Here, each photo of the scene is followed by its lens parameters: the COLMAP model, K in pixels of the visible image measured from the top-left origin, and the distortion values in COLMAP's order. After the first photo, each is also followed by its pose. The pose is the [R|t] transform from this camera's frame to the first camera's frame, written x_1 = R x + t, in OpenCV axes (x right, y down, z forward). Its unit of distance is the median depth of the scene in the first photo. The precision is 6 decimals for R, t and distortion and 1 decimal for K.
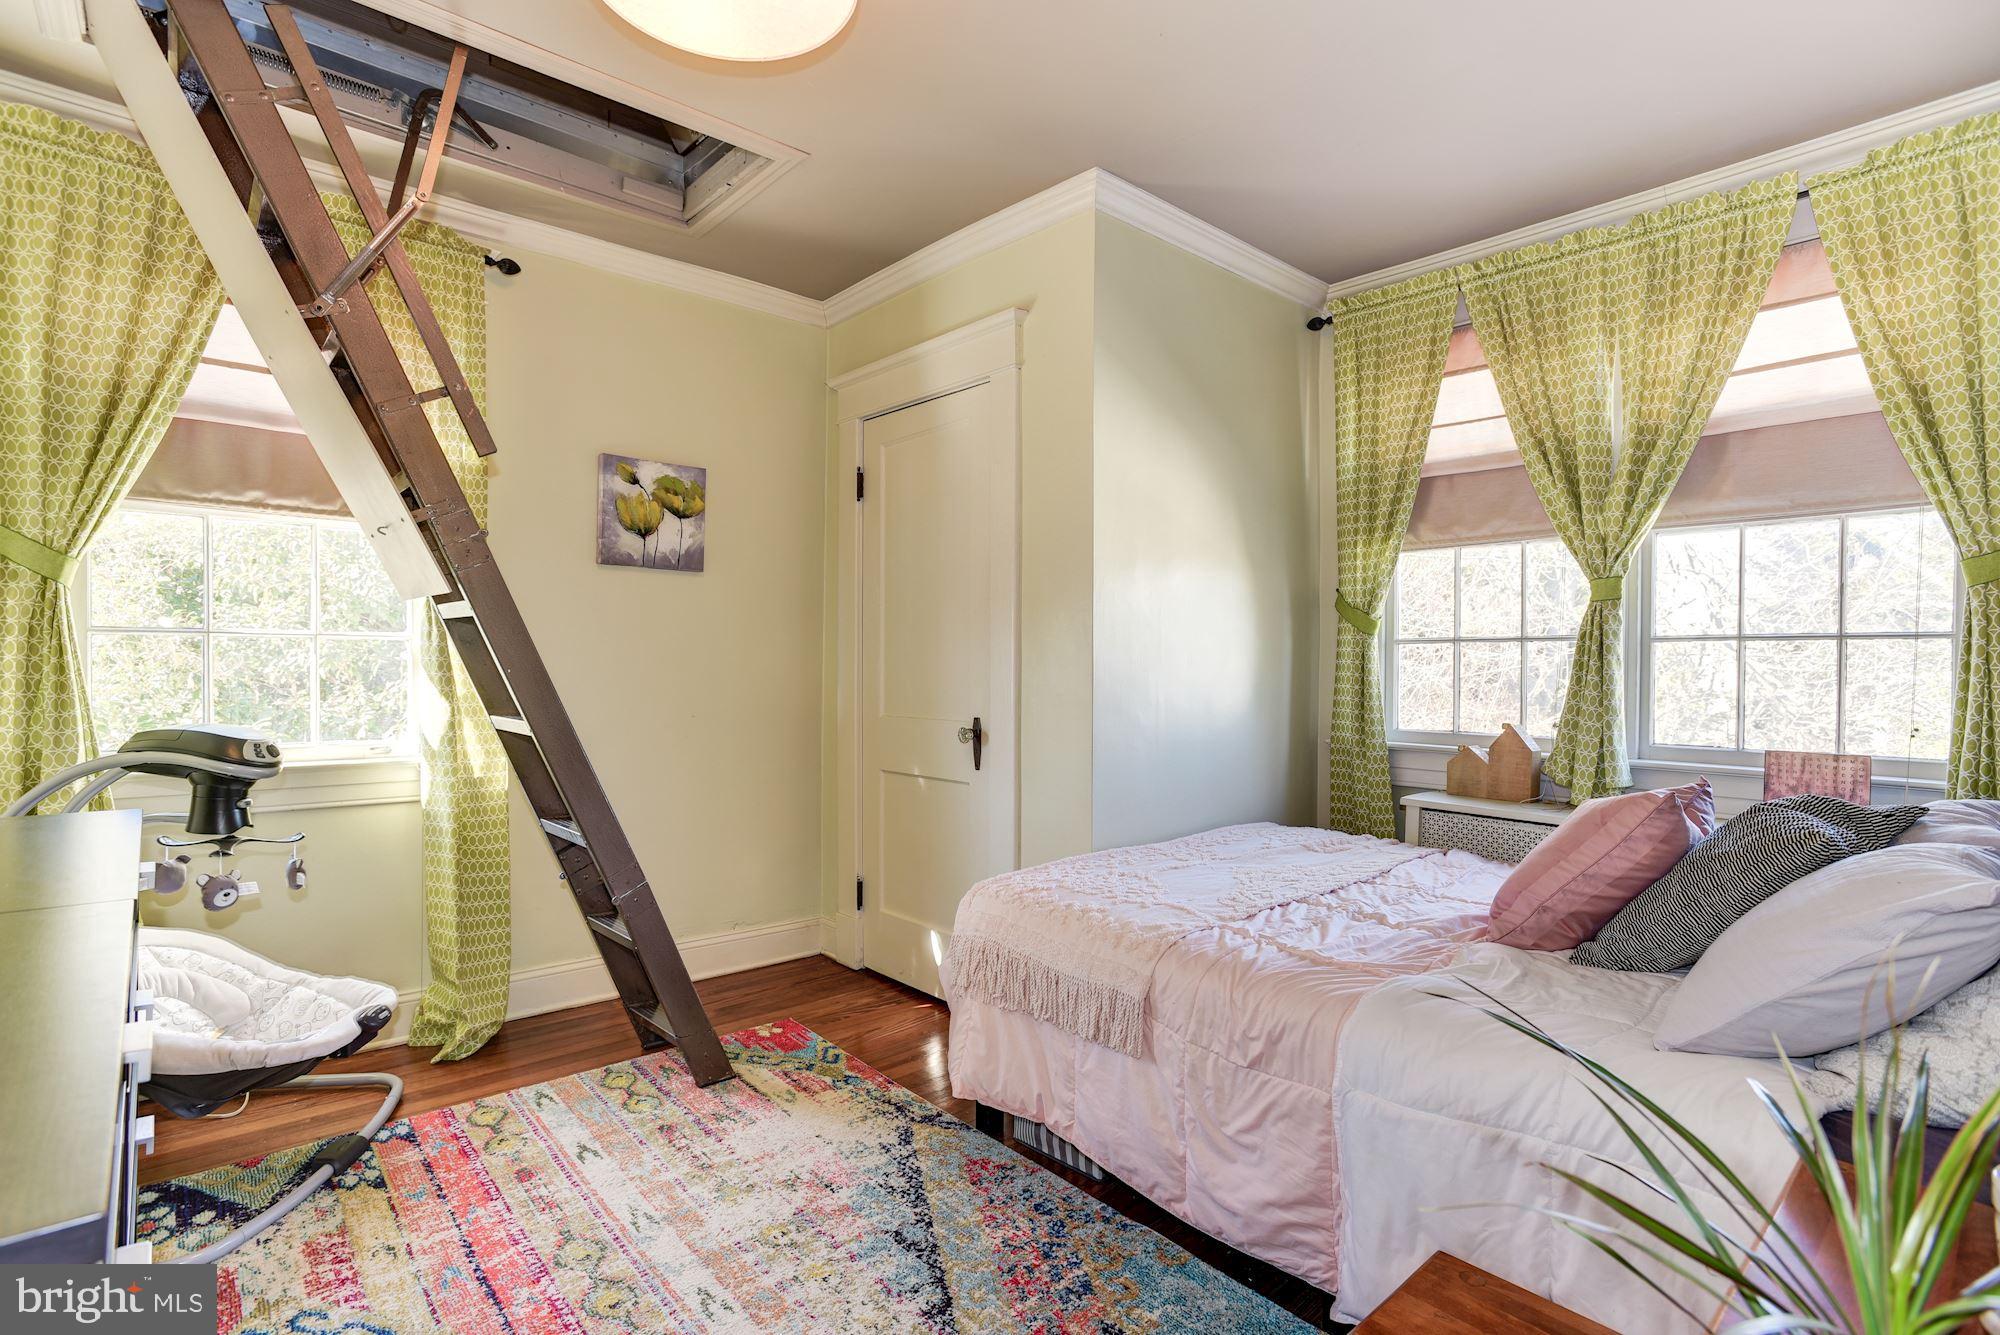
lens RADIAL K [[959.4, 0, 1000.0], [0, 959.4, 667.5], [0, 0, 1]] dist [-0.035601, 0.016631]
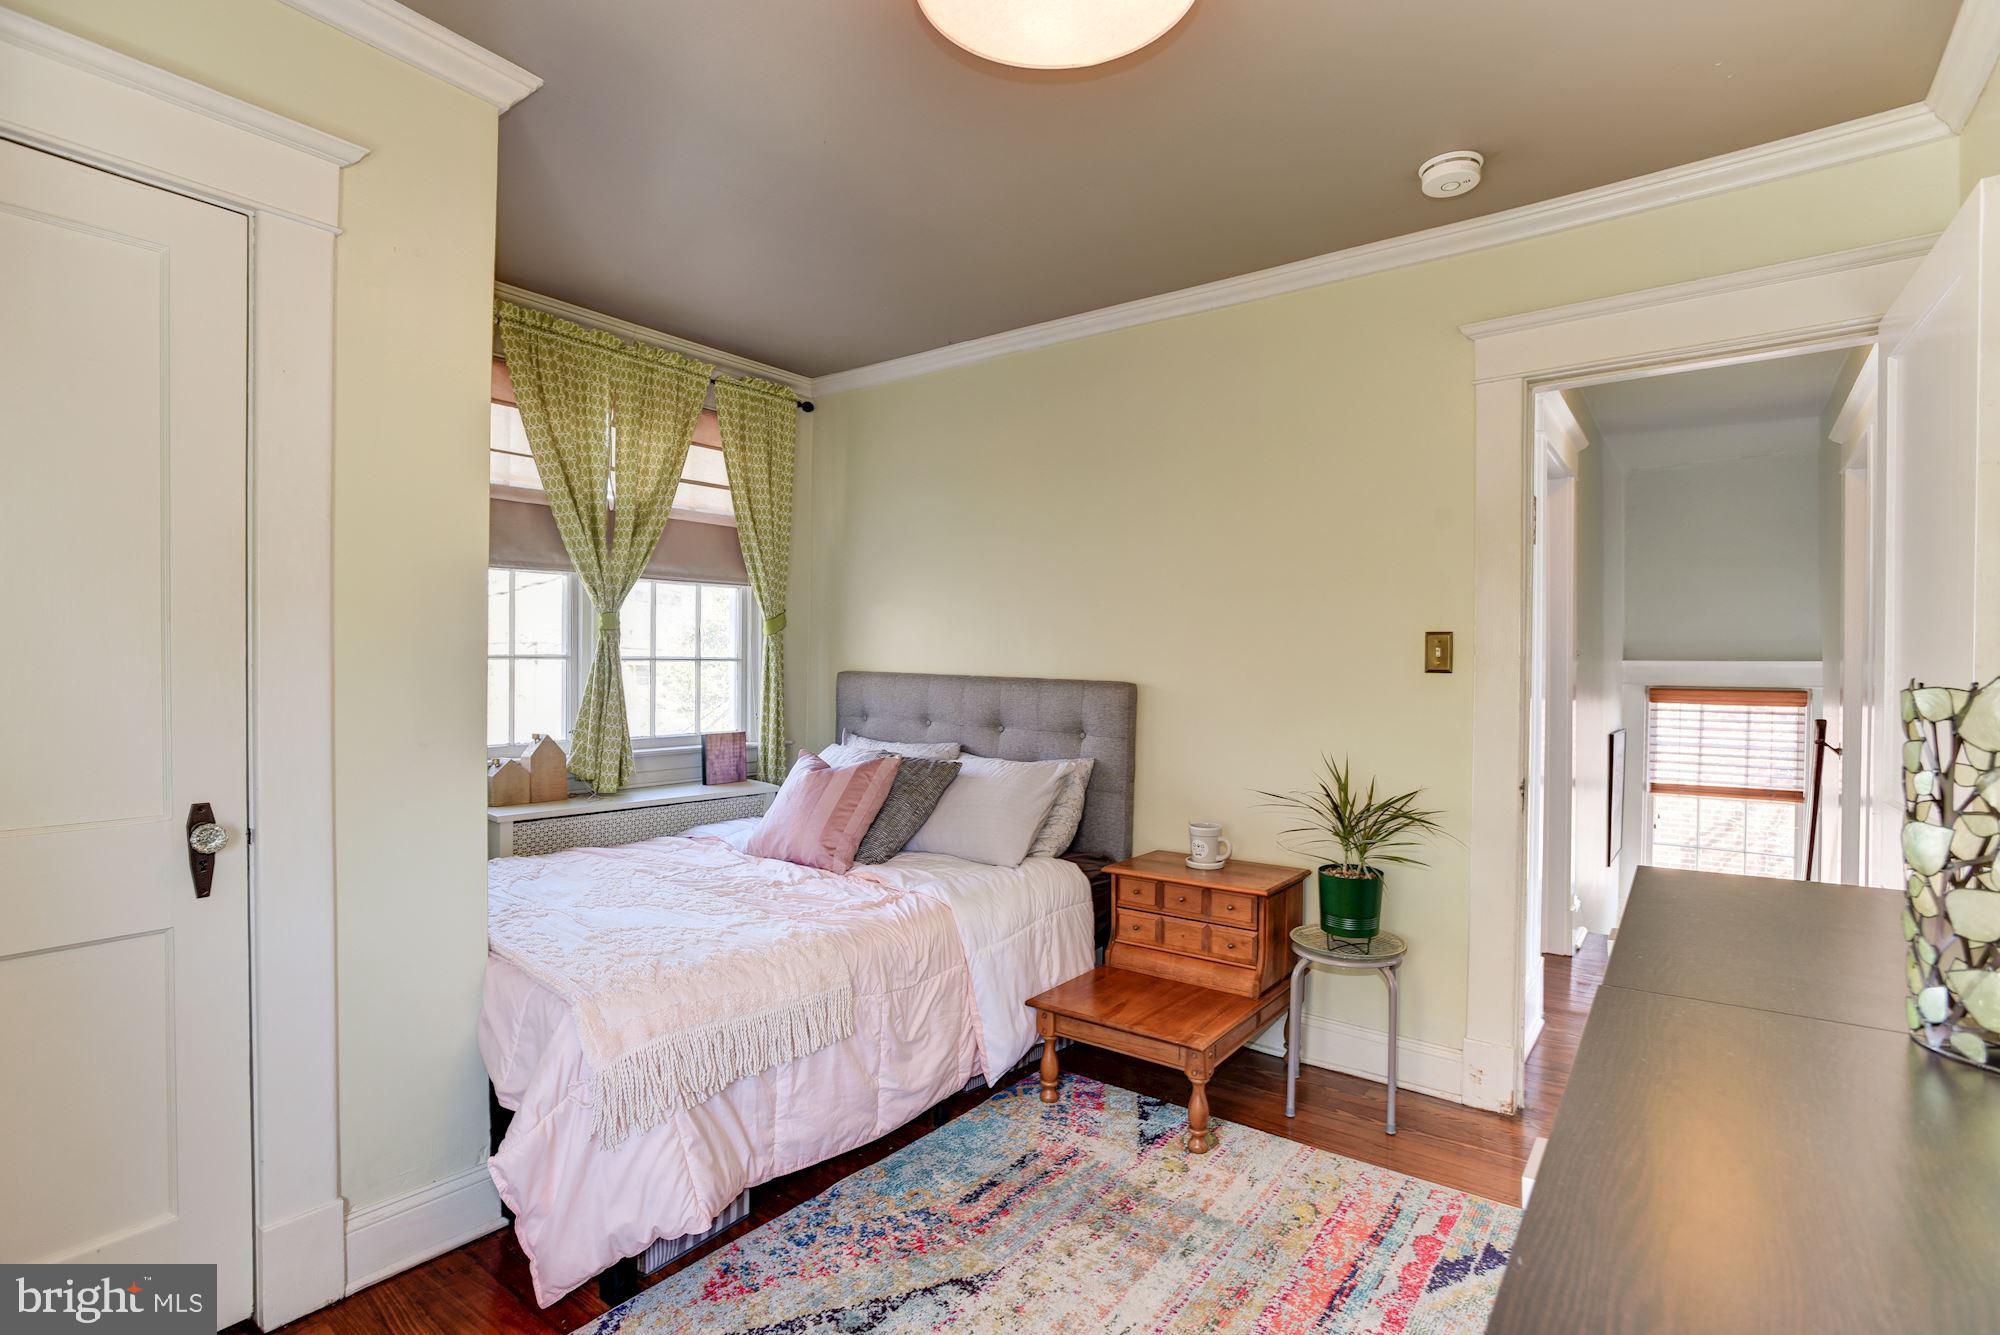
lens RADIAL K [[955.6, 0, 994.4], [0, 955.6, 669.3], [0, 0, 1]] dist [-0.056072, 0.024842]
pose [[-0.200394, -0.004147, 0.979707, -0.820683], [0.006175, 0.999966, 0.005496, -0.023337], [-0.979696, 0.007151, -0.200362, 0.869281]]
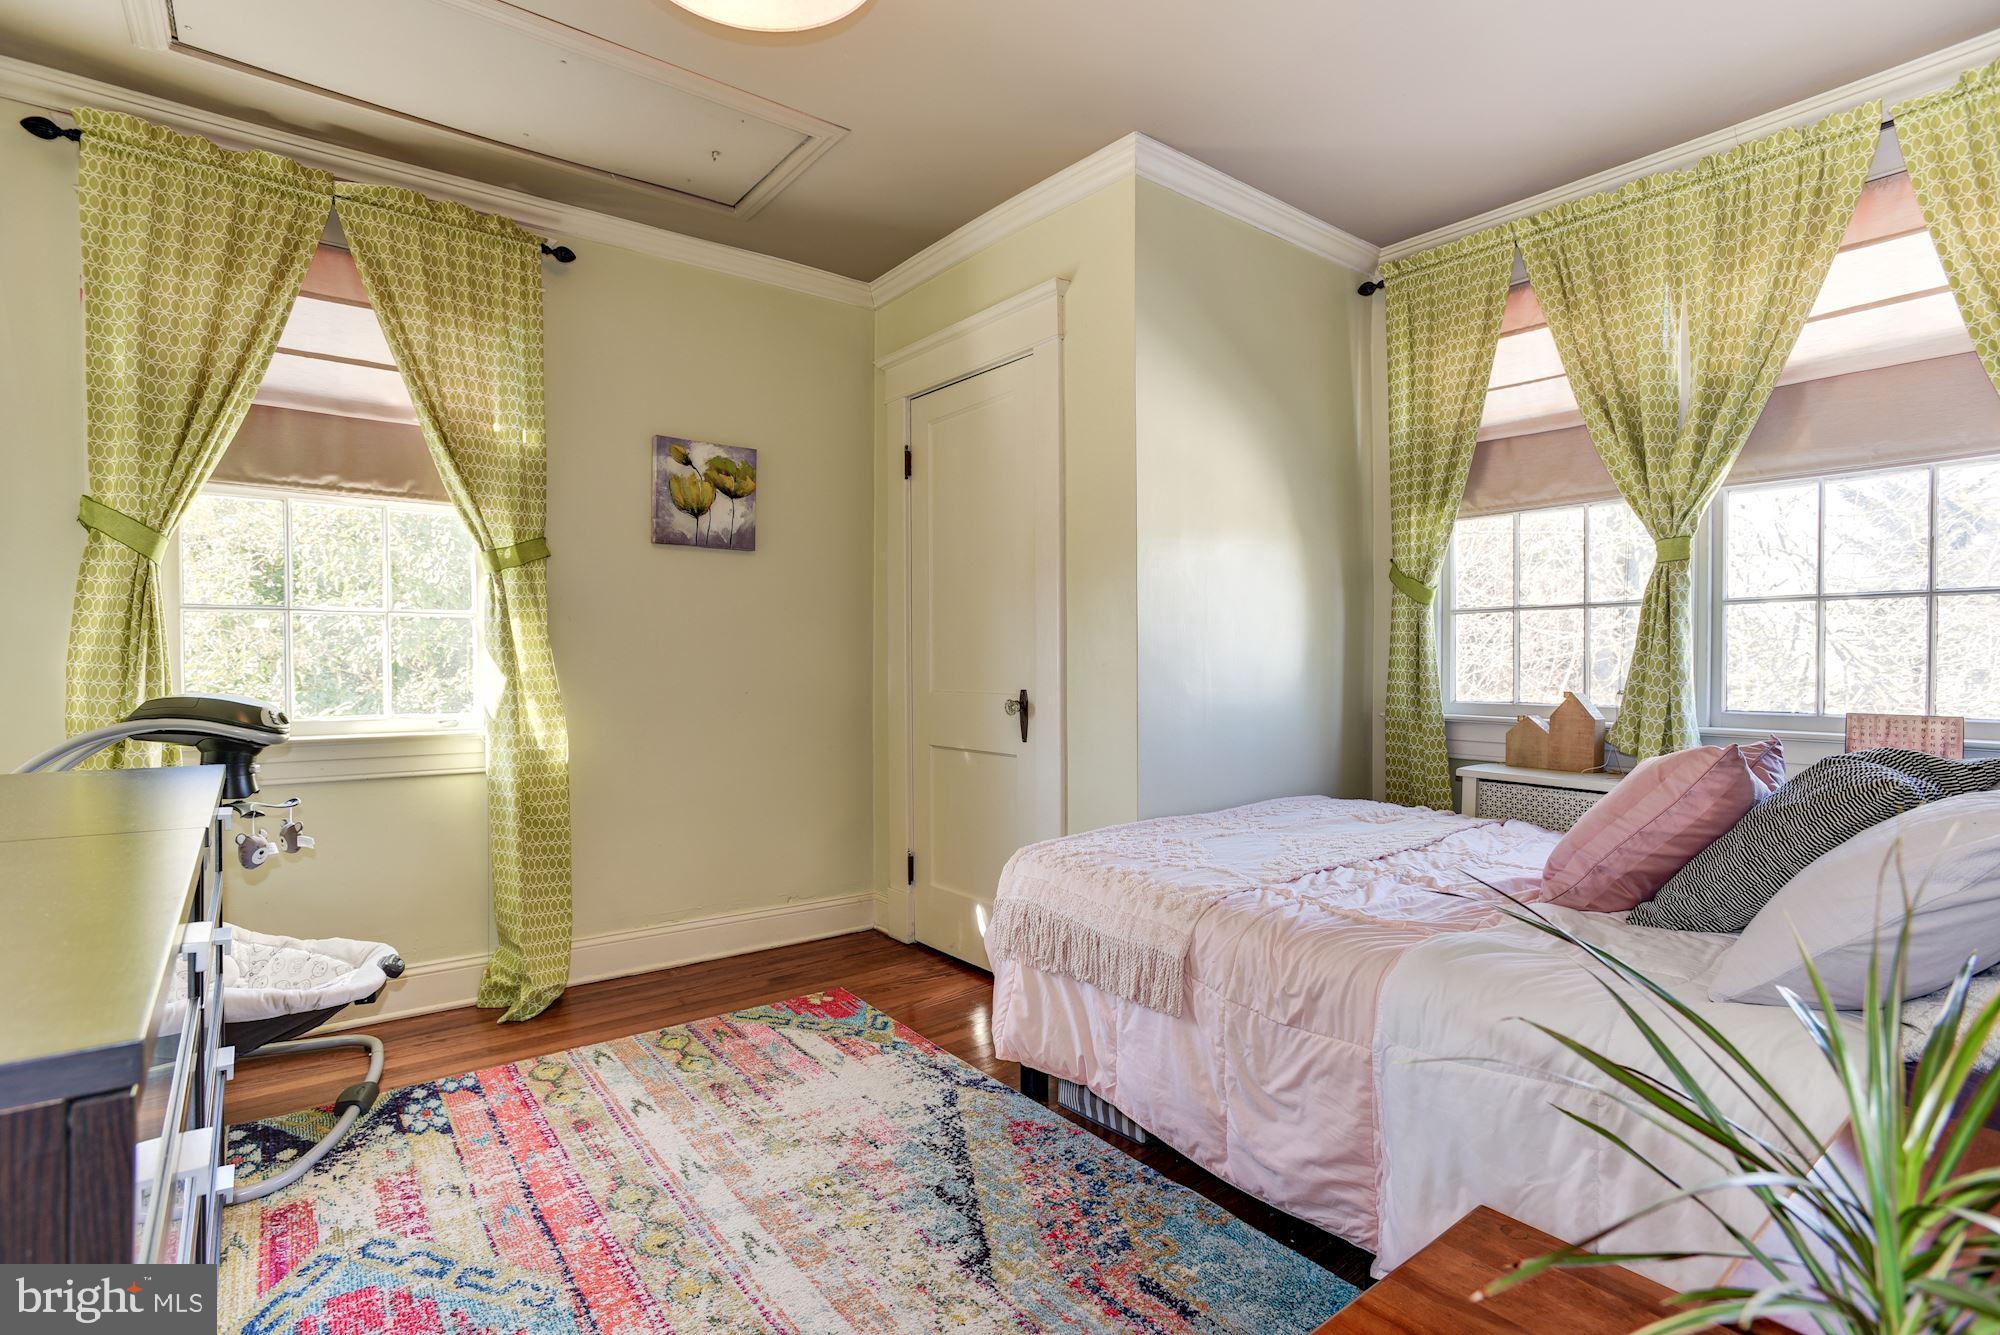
lens RADIAL K [[959.4, 0, 1000.0], [0, 959.4, 667.5], [0, 0, 1]] dist [-0.035601, 0.016631]
pose [[0.997949, -0.007815, -0.063530, 0.020977], [0.008116, 0.999957, 0.004484, 0.031611], [0.063492, -0.004990, 0.997970, -0.002023]]
